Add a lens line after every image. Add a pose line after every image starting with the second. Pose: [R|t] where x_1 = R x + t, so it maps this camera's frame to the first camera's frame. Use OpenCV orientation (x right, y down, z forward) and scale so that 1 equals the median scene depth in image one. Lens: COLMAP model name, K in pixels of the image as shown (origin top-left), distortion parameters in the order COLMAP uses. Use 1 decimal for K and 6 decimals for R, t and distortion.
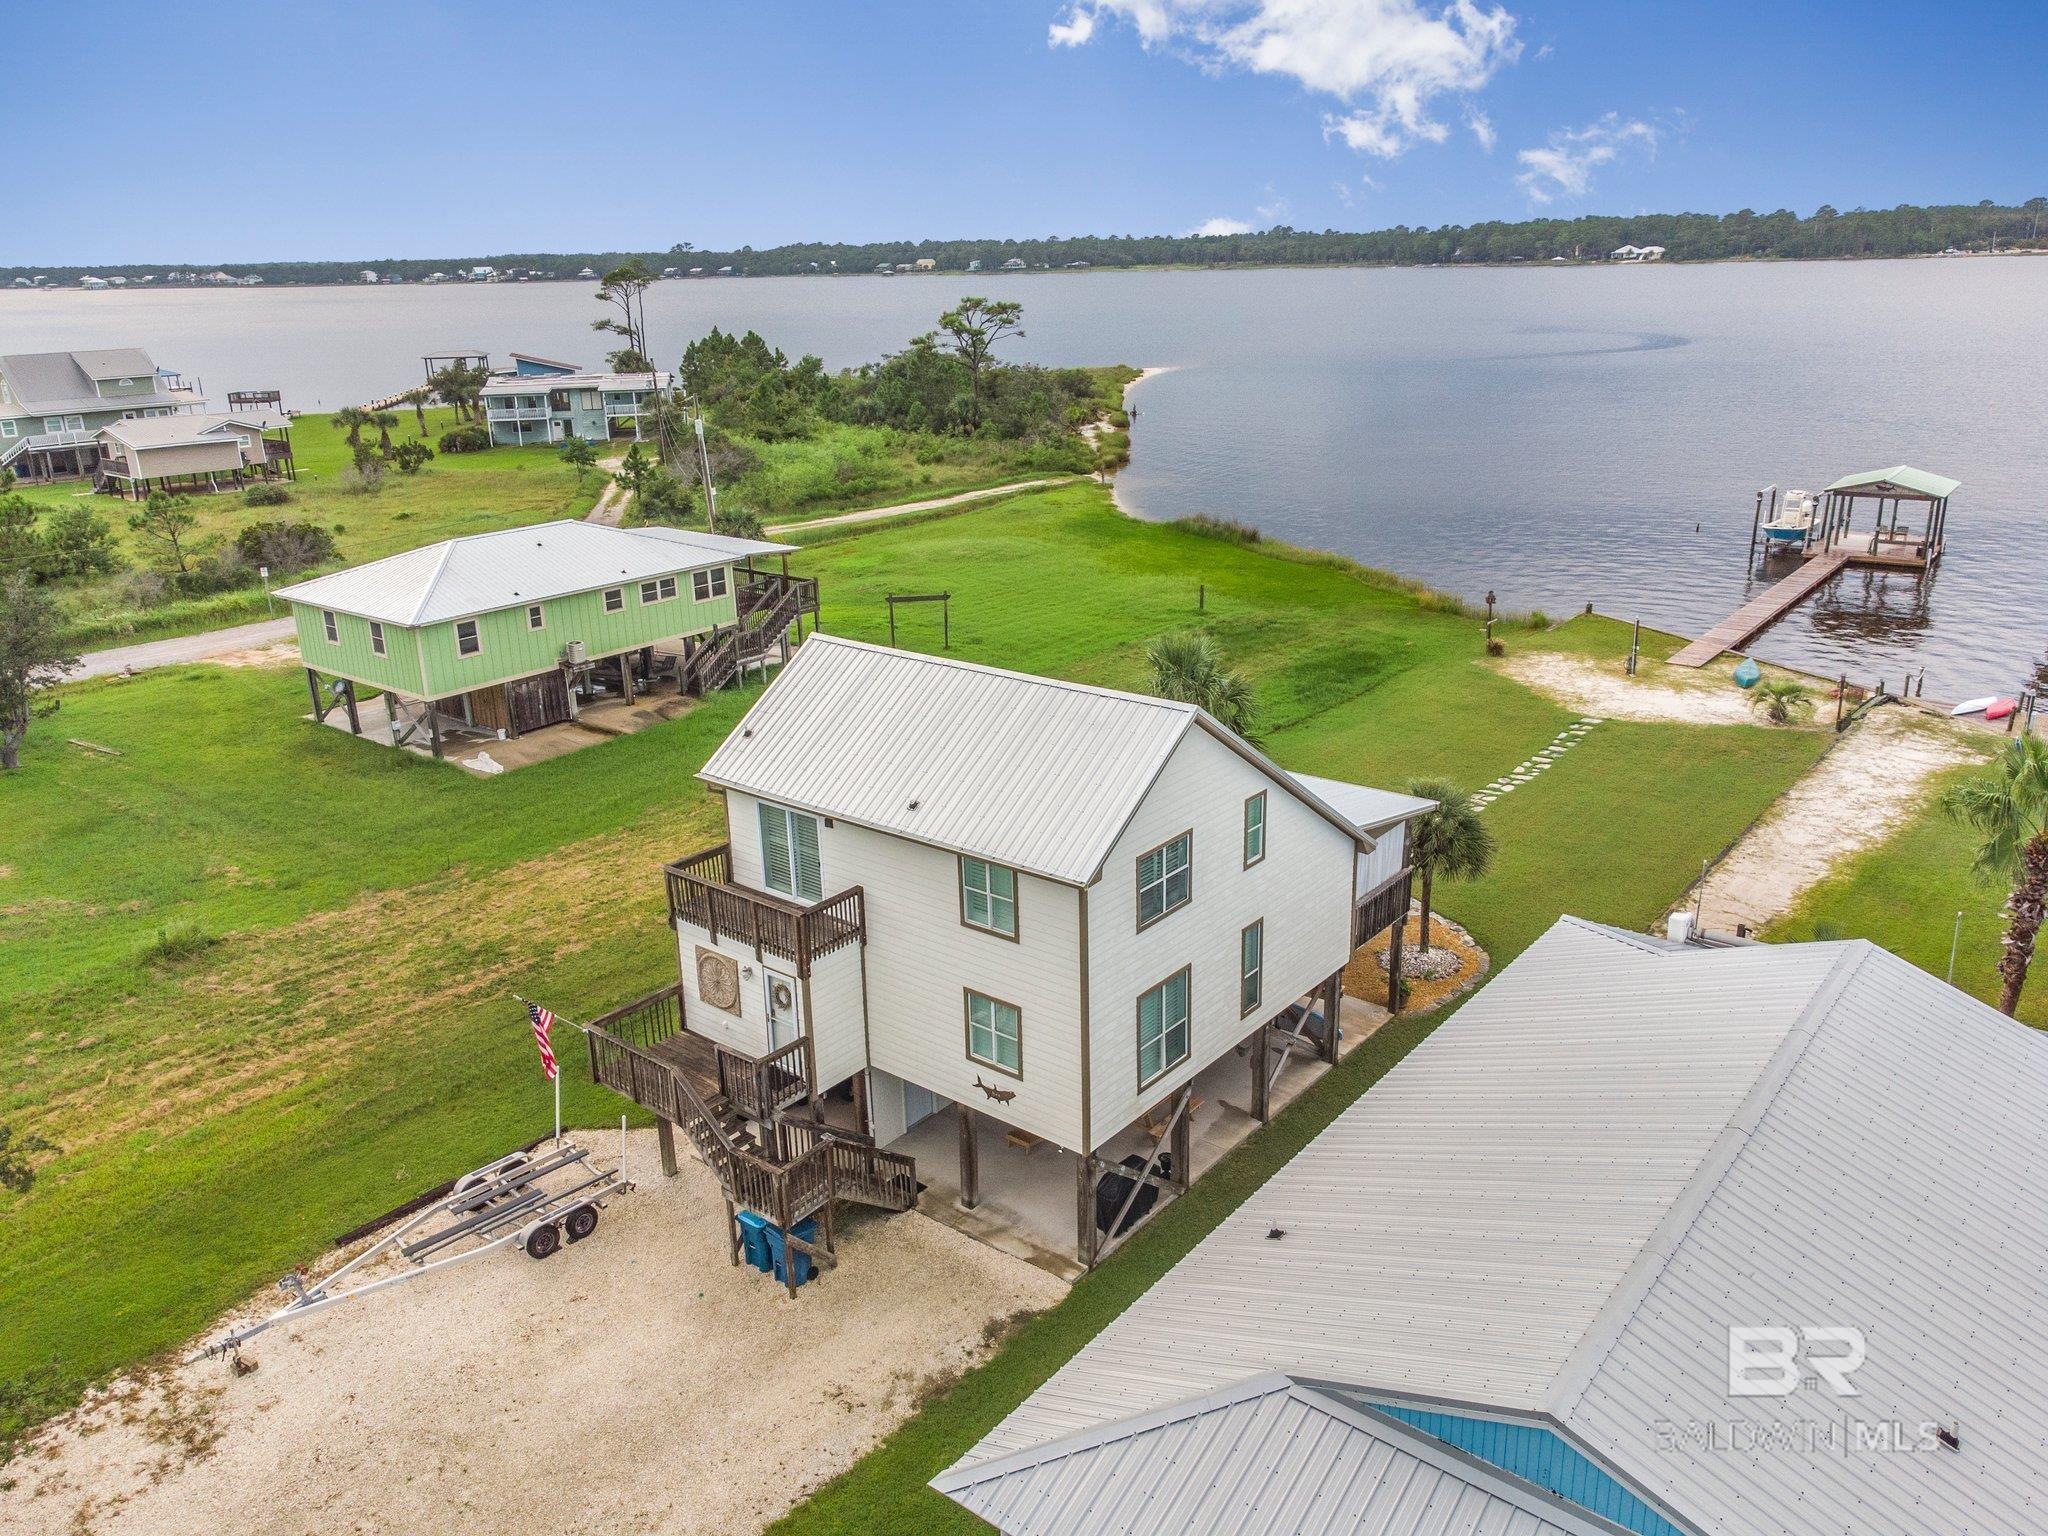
lens RADIAL K [[1530.7, 0, 1026.7], [0, 1530.7, 750.9], [0, 0, 1]] dist [0.012225, 0.002576]
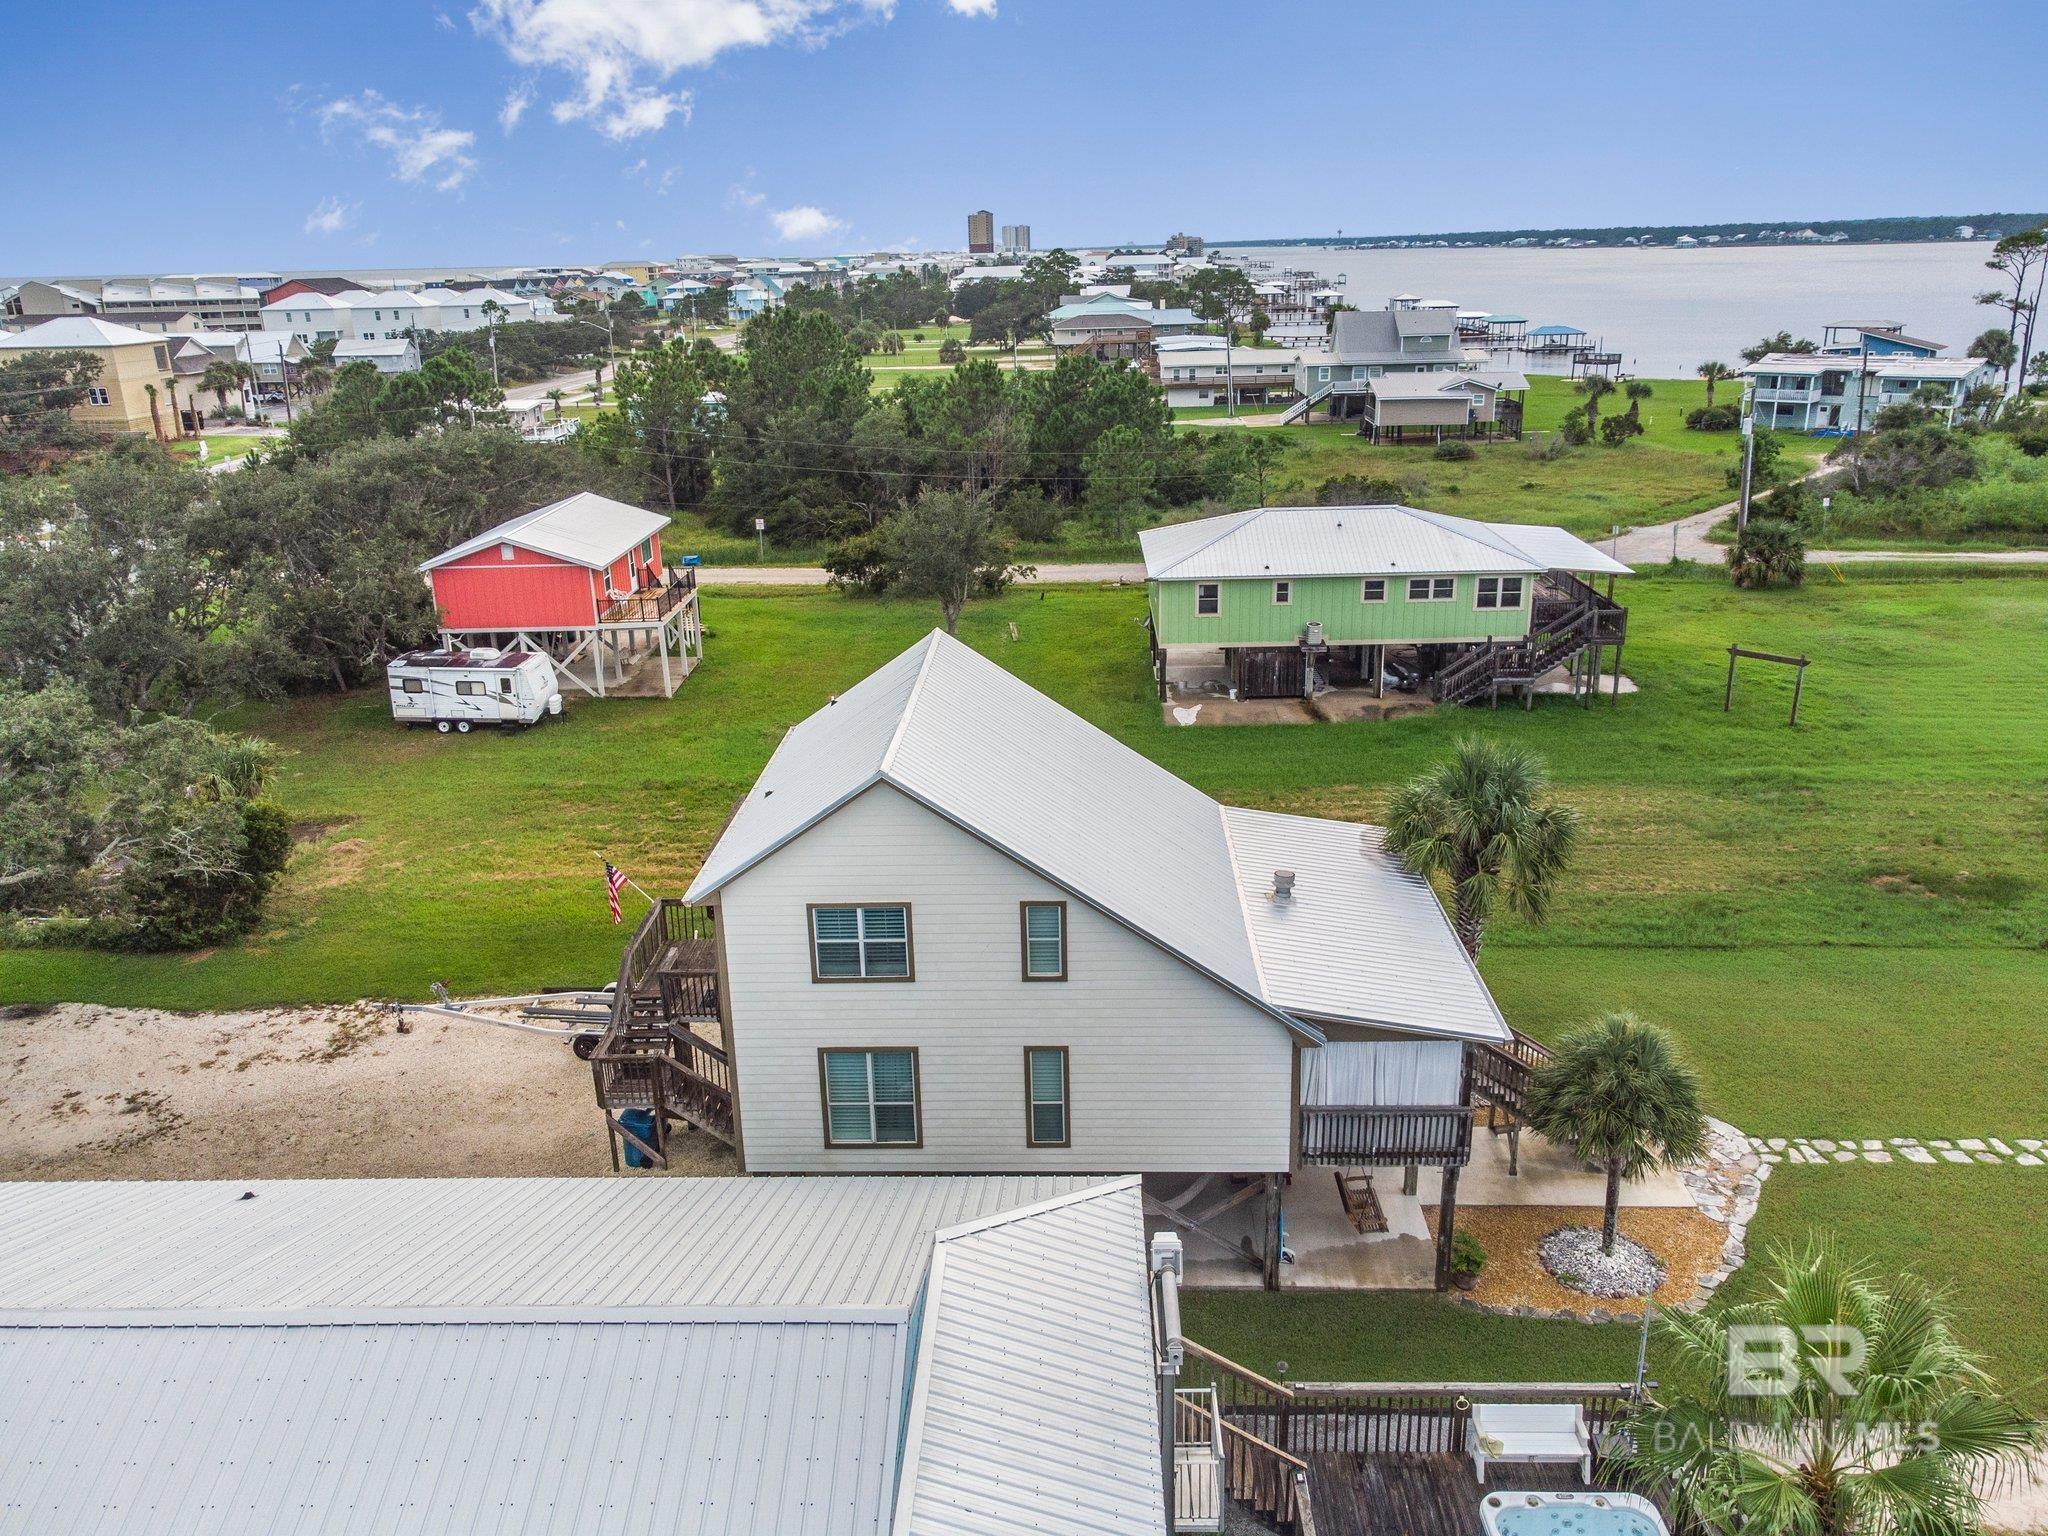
lens RADIAL K [[1530.7, 0, 1027.8], [0, 1530.7, 771.8], [0, 0, 1]] dist [0.012225, 0.002576]
pose [[0.604011, 0.265714, -0.751376, 0.405506], [-0.237318, 0.959982, 0.148710, -0.088012], [0.760822, 0.088493, 0.642899, 0.227558]]
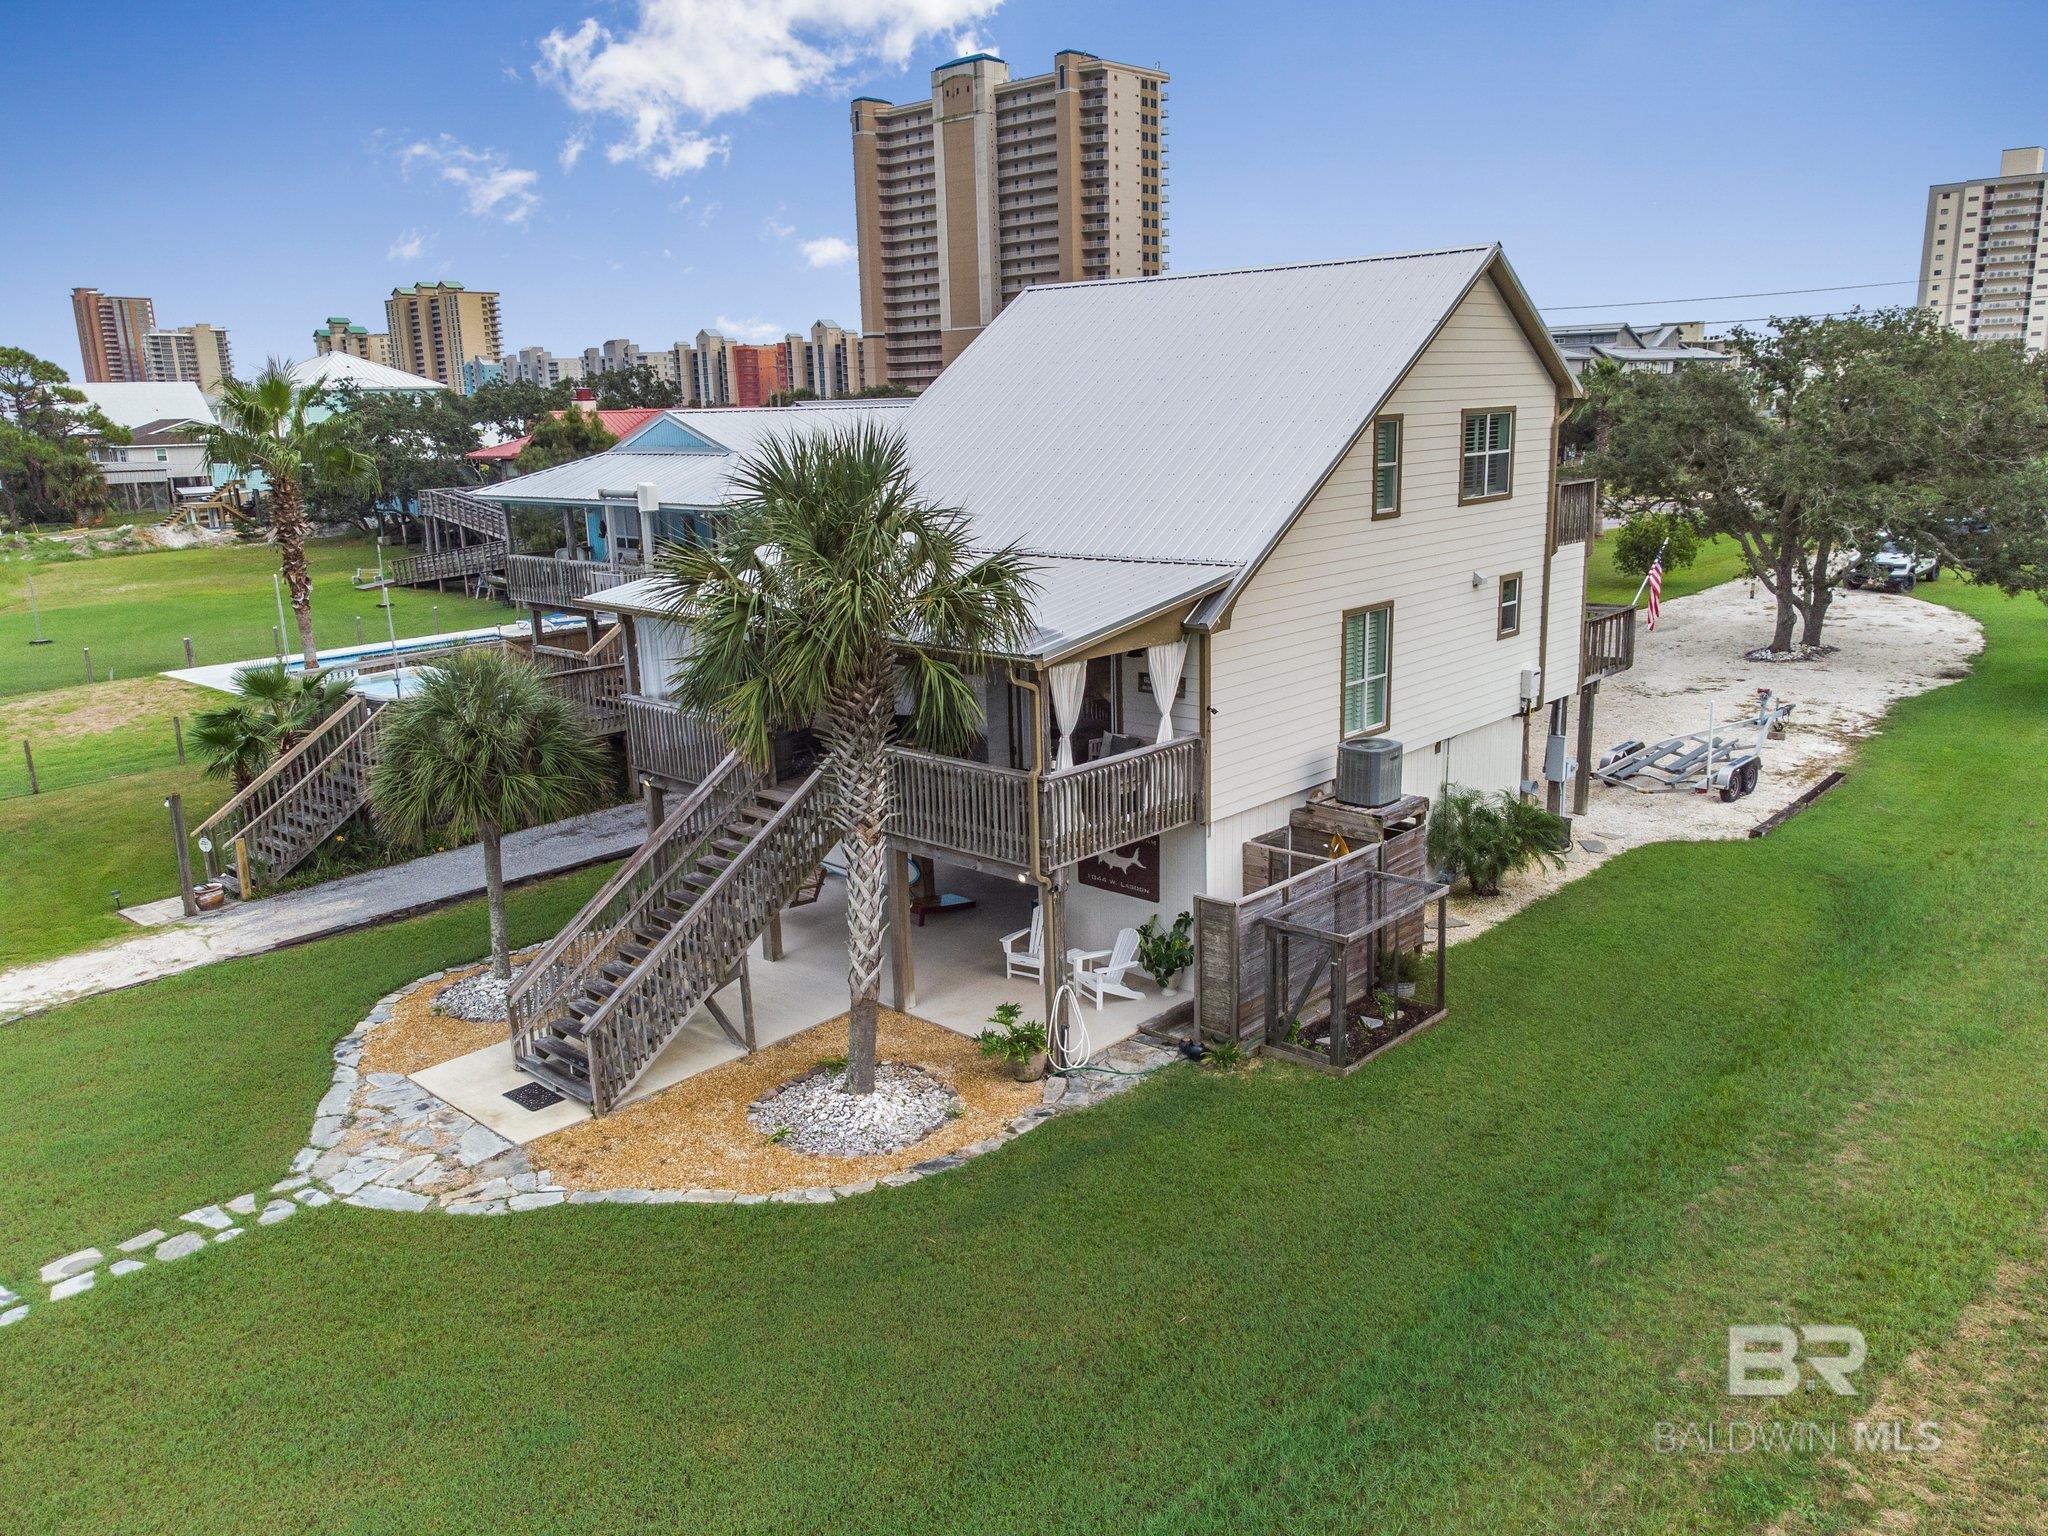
lens RADIAL K [[1530.7, 0, 1032.7], [0, 1530.7, 769.1], [0, 0, 1]] dist [0.012225, 0.002576]
pose [[-0.996071, 0.034687, 0.081488, 0.014433], [0.072179, 0.851118, 0.519989, -0.147283], [-0.051319, 0.523828, -0.850277, 1.011856]]
